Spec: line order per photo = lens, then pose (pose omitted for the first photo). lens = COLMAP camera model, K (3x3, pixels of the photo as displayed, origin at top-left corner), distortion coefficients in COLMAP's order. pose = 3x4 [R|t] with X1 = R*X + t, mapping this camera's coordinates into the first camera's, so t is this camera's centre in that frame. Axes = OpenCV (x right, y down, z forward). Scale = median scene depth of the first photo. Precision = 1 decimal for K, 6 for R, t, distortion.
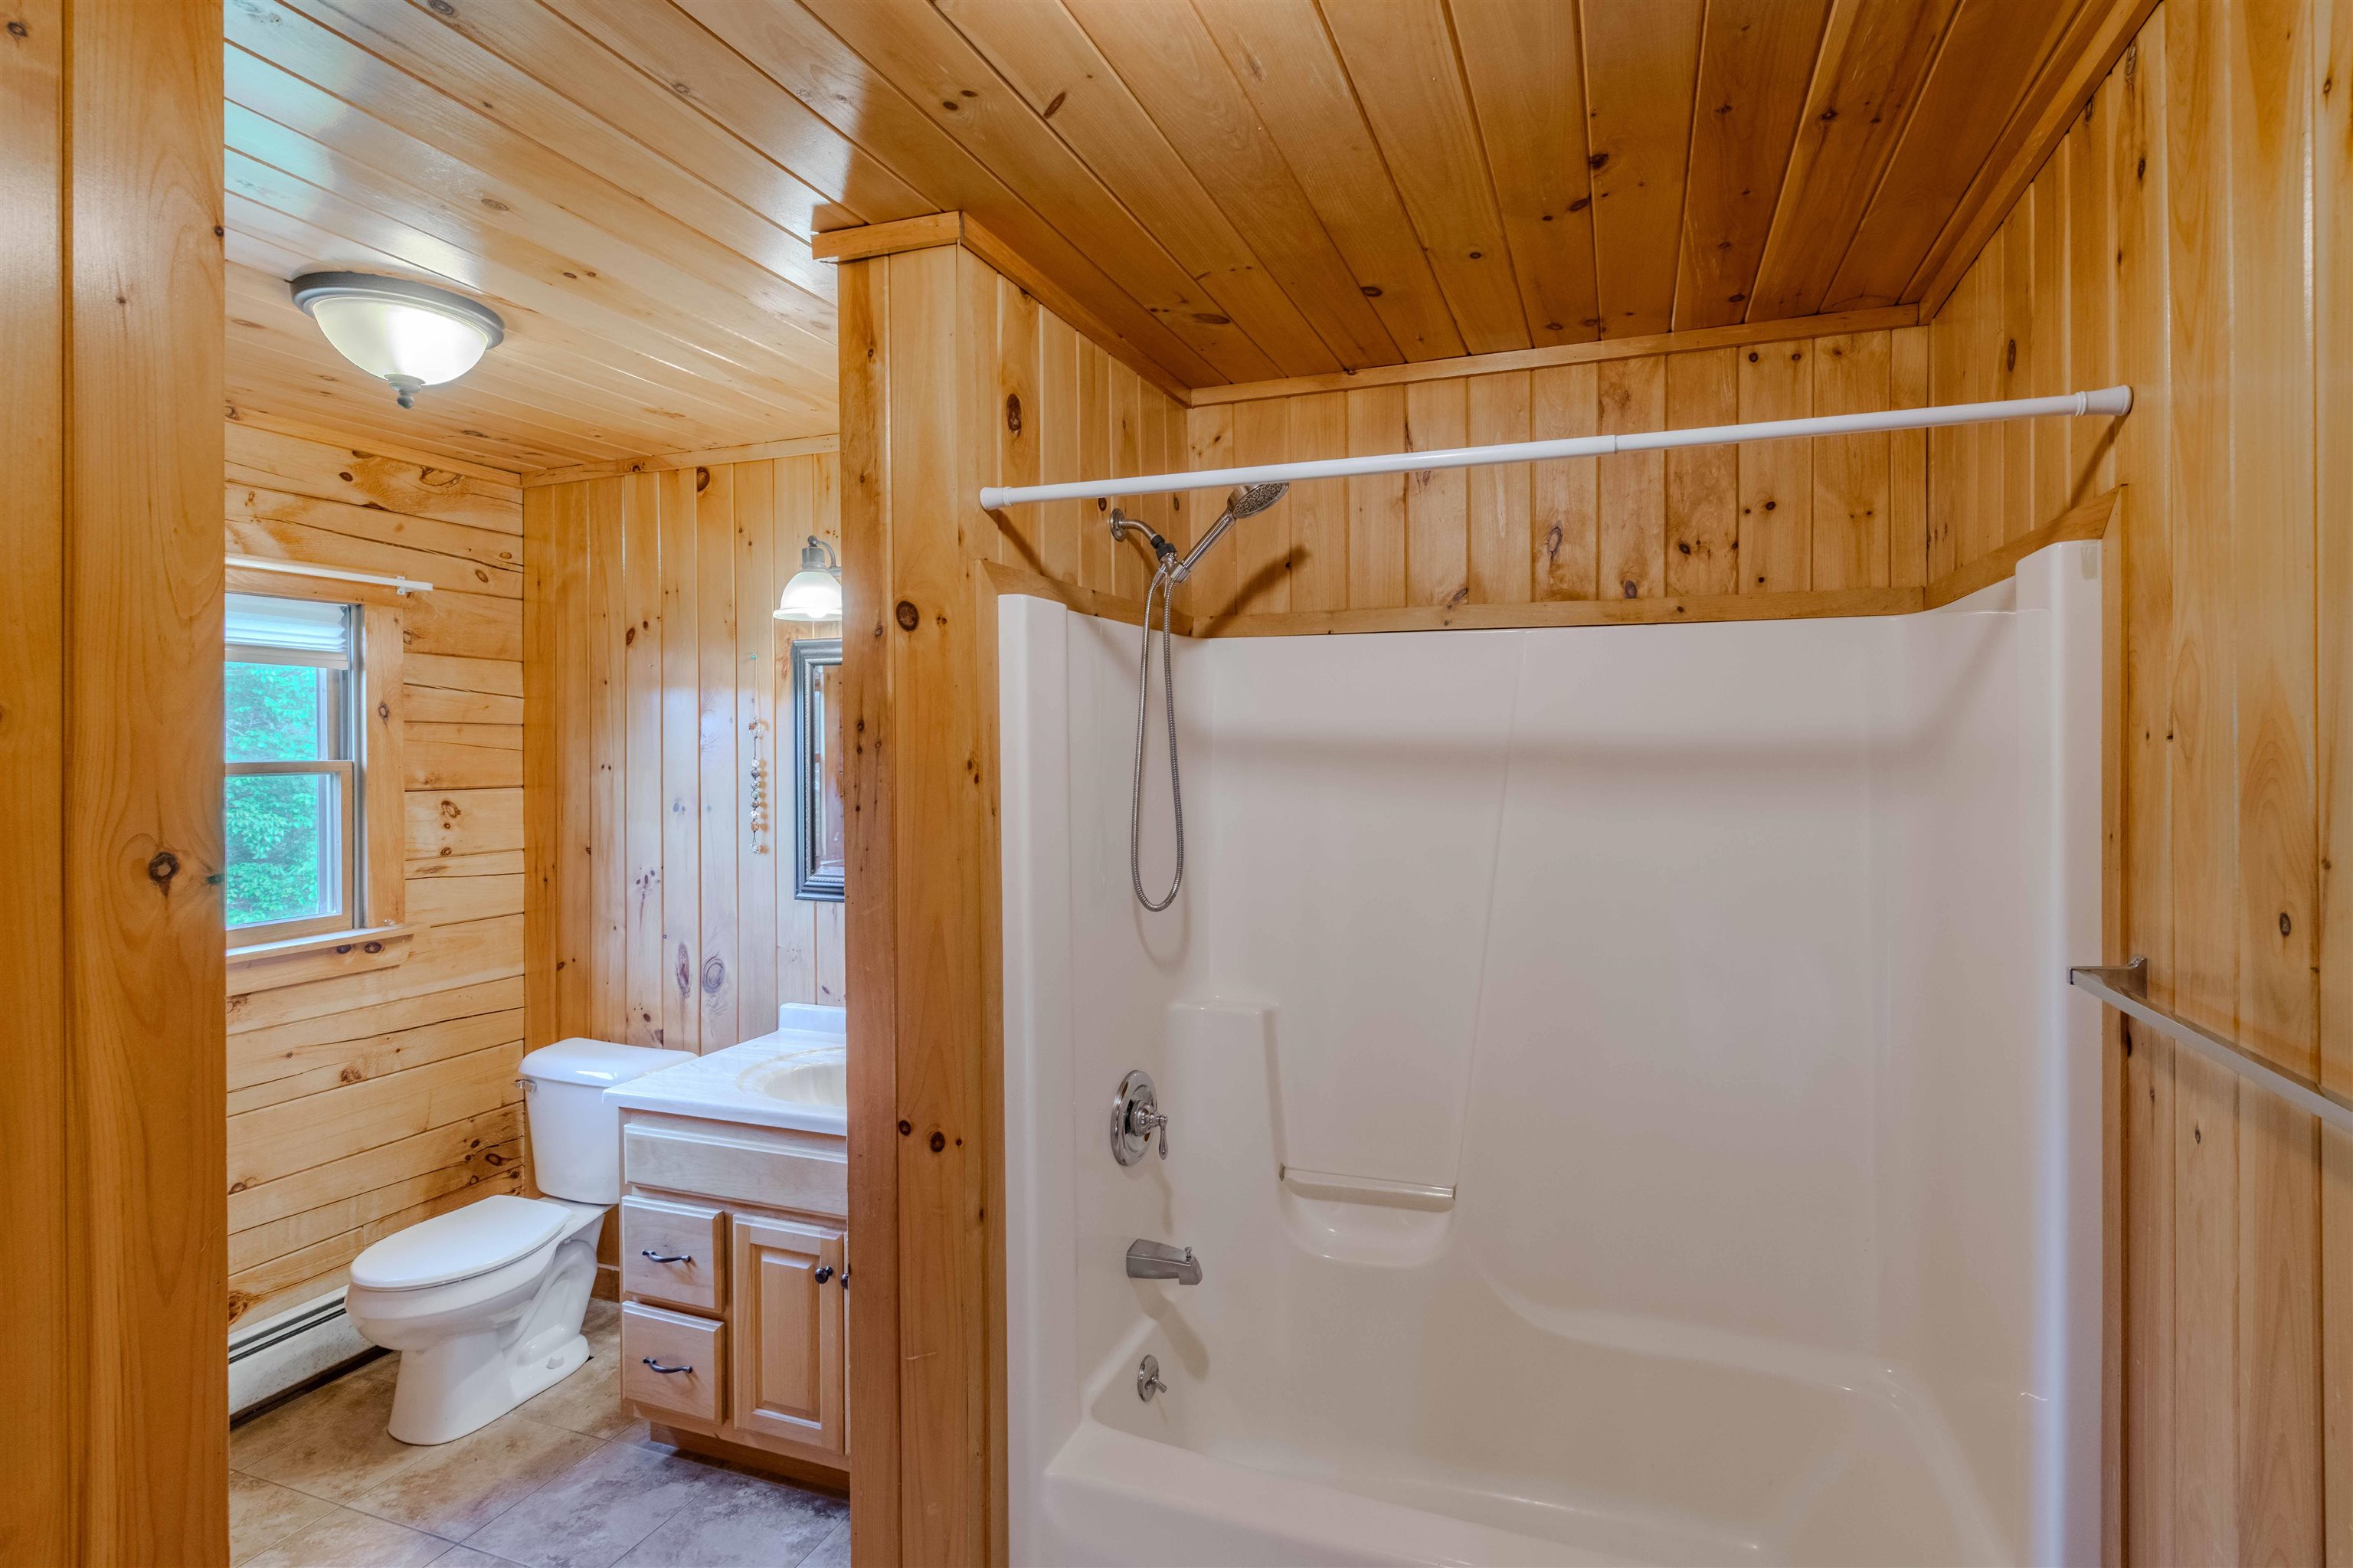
lens RADIAL K [[1070.2, 0, 1225.5], [0, 1070.2, 751.2], [0, 0, 1]] dist [0.000587, -0.001030]
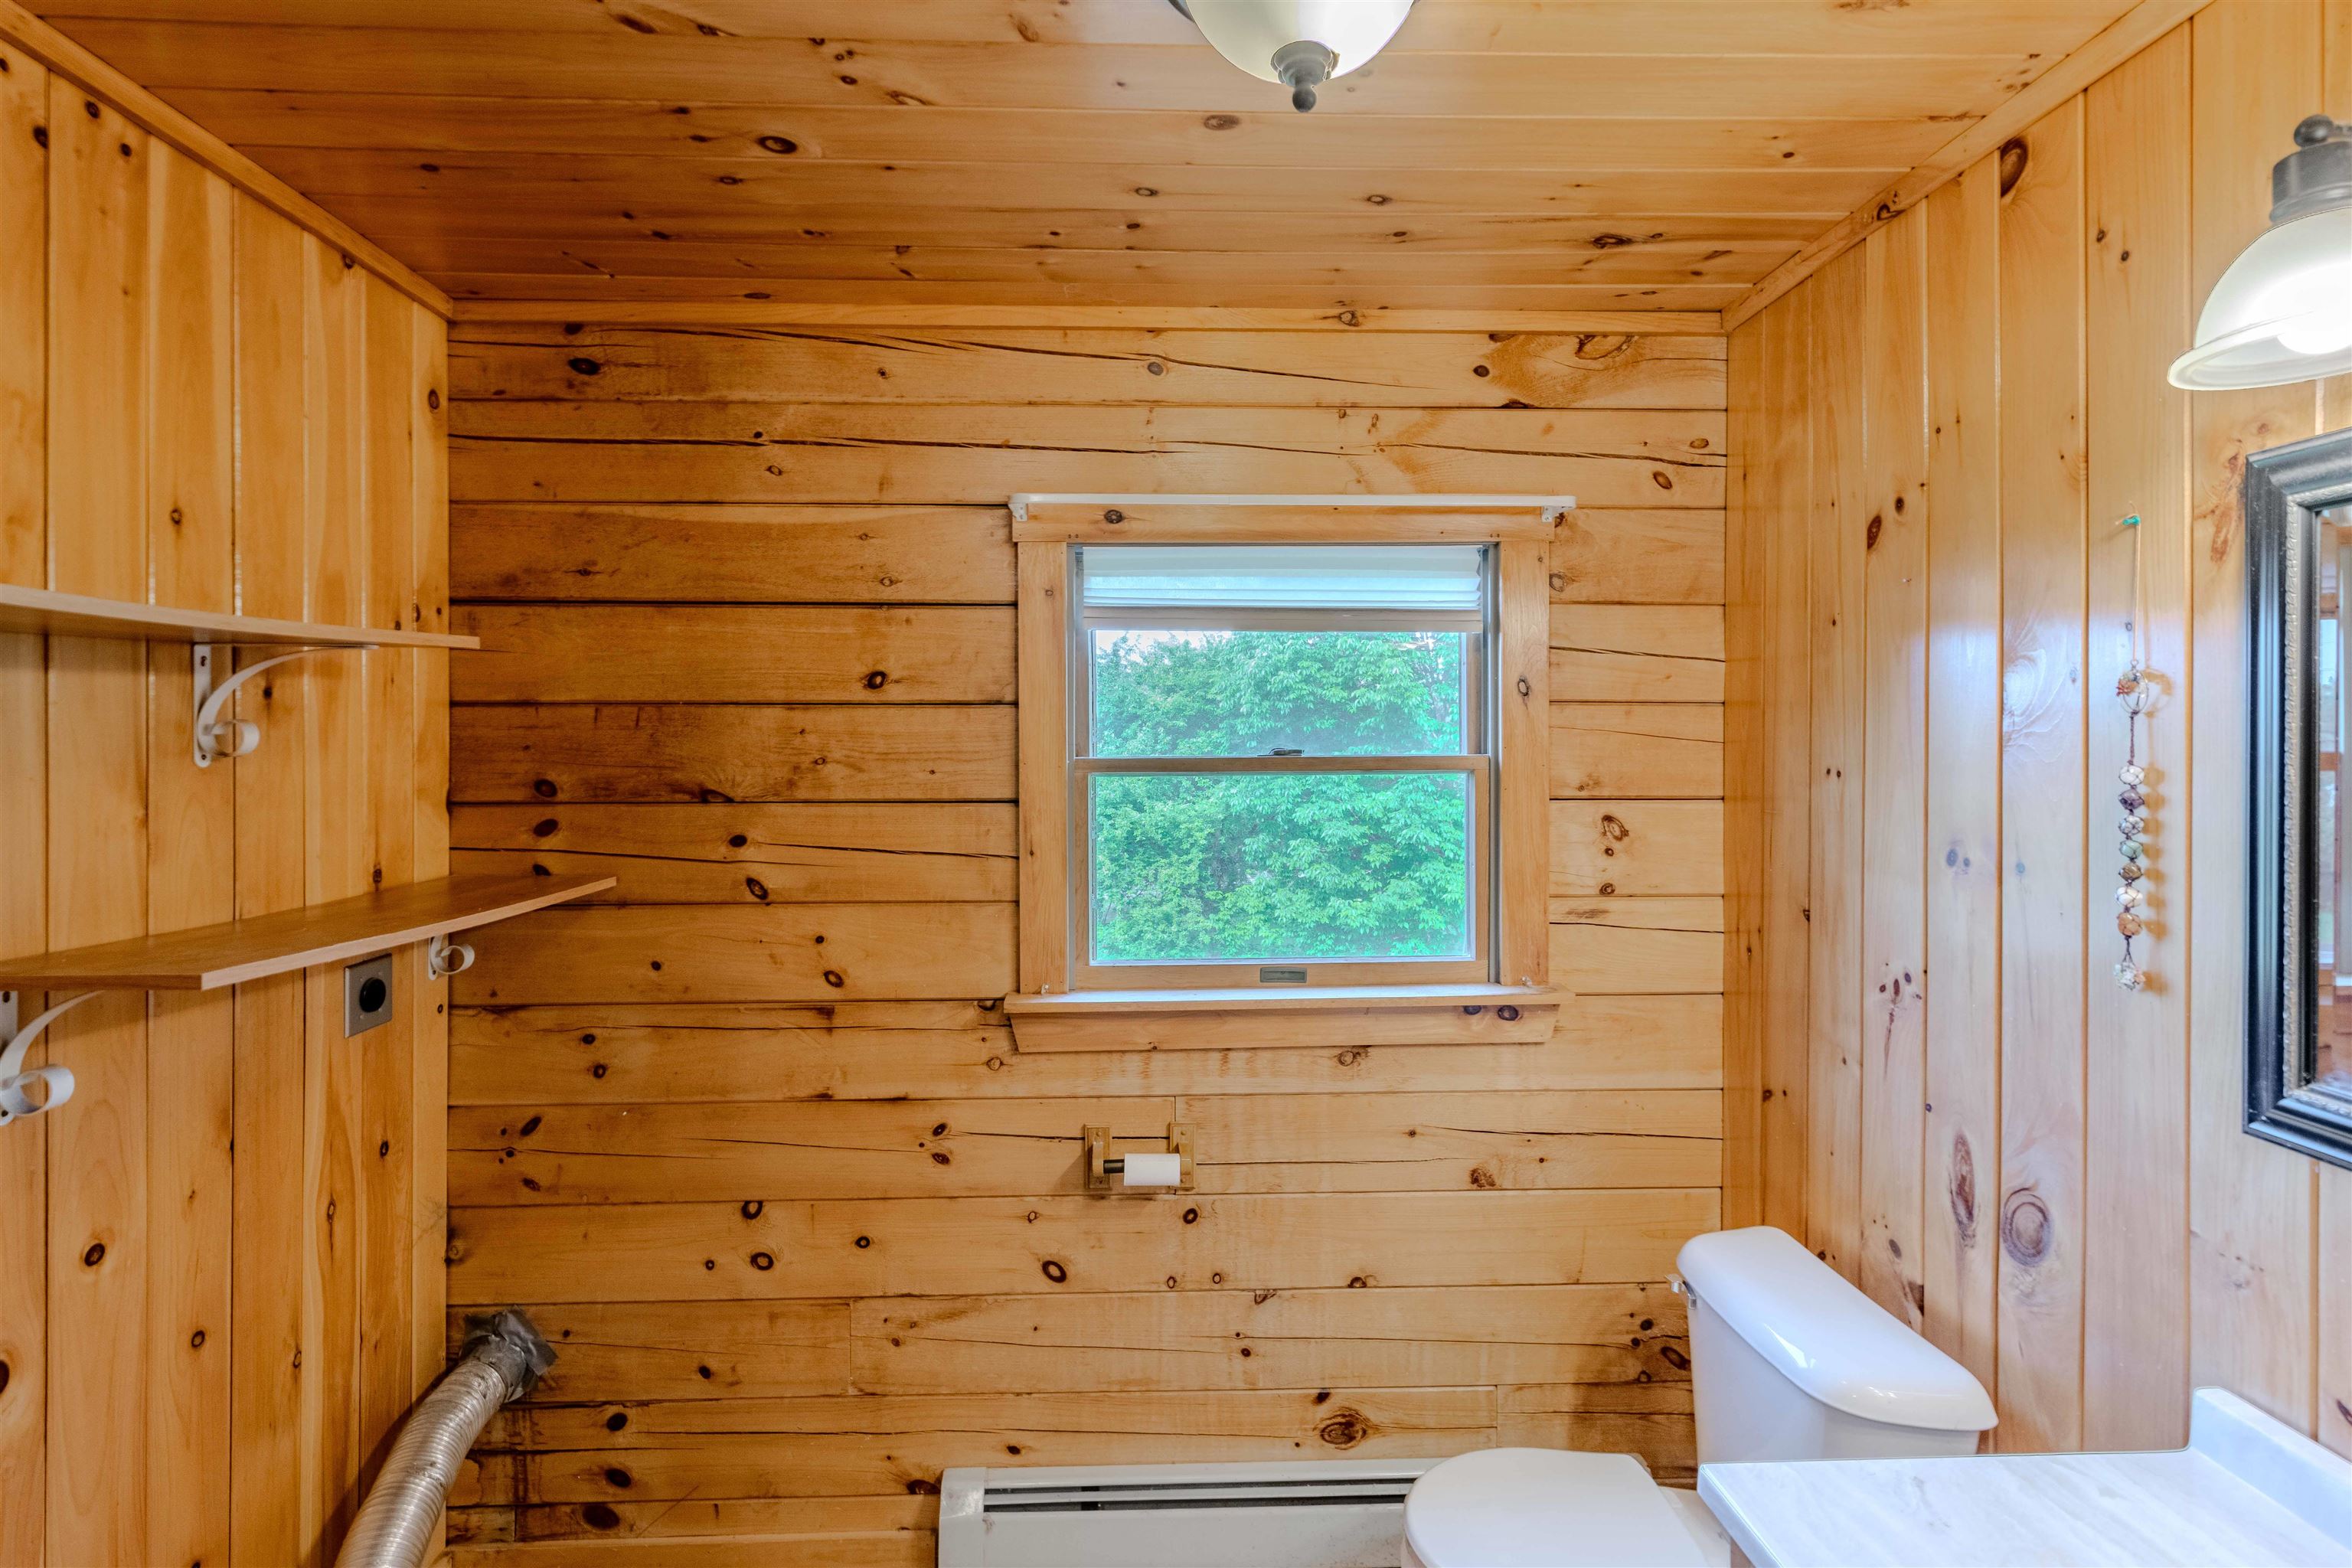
lens RADIAL K [[1069.7, 0, 1225.0], [0, 1069.7, 751.2], [0, 0, 1]] dist [0.000587, -0.001030]
pose [[0.378533, 0.010145, -0.925532, -0.184397], [-0.004791, 0.999948, 0.009001, 0.000142], [0.925576, 0.001027, 0.378562, 0.507798]]
